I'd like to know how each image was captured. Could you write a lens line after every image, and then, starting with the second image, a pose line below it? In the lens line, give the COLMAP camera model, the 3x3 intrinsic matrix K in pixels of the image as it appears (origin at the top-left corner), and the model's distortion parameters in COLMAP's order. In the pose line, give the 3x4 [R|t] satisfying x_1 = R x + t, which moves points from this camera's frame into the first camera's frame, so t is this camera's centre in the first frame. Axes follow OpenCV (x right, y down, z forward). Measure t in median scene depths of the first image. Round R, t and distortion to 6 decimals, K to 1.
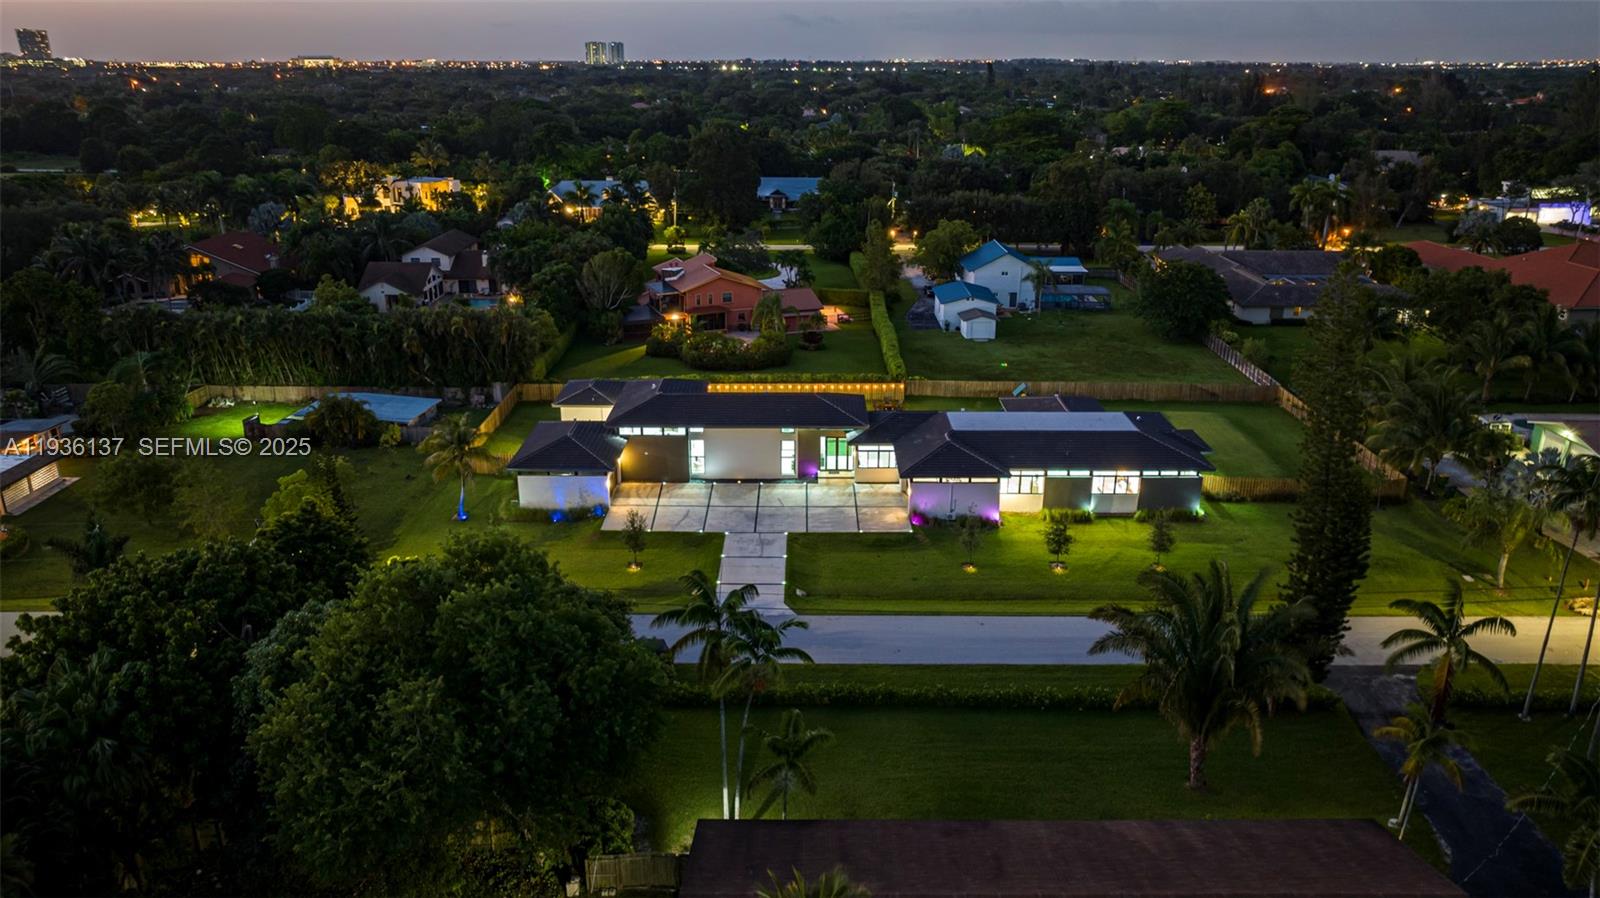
lens RADIAL K [[1130.4, 0, 800.0], [0, 1130.4, 449.0], [0, 0, 1]] dist [-0.021414, -0.001461]
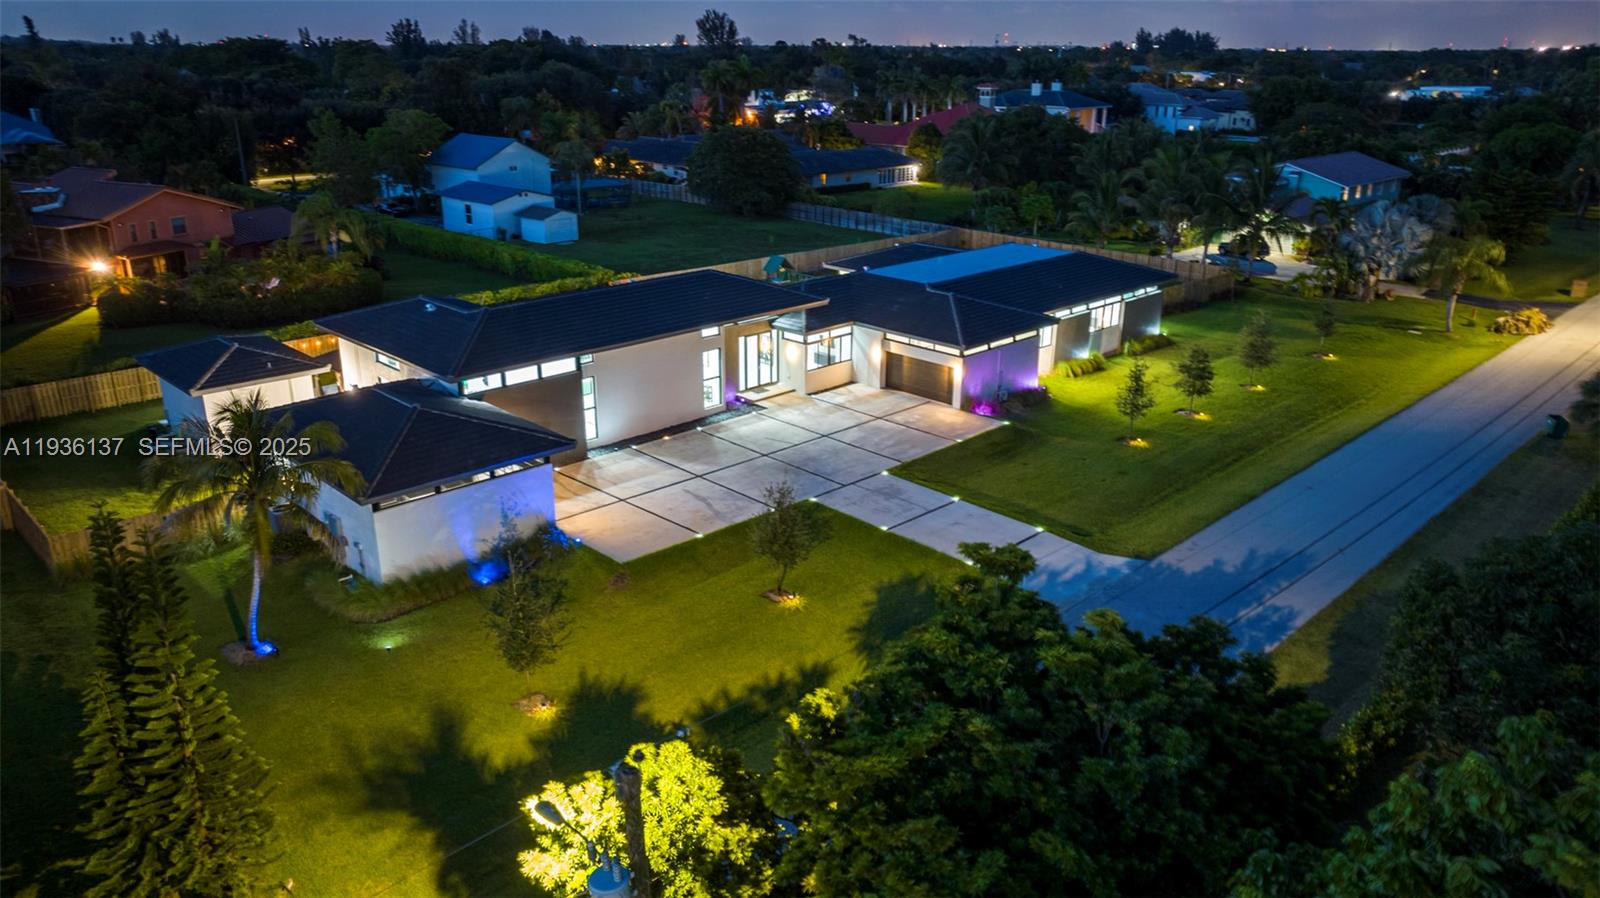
lens RADIAL K [[1132.4, 0, 801.2], [0, 1132.4, 439.2], [0, 0, 1]] dist [-0.021837, 0.008148]
pose [[0.708299, -0.229416, 0.667593, -0.393923], [0.226368, 0.969589, 0.093025, -0.006816], [-0.668633, 0.085232, 0.738692, 0.532767]]
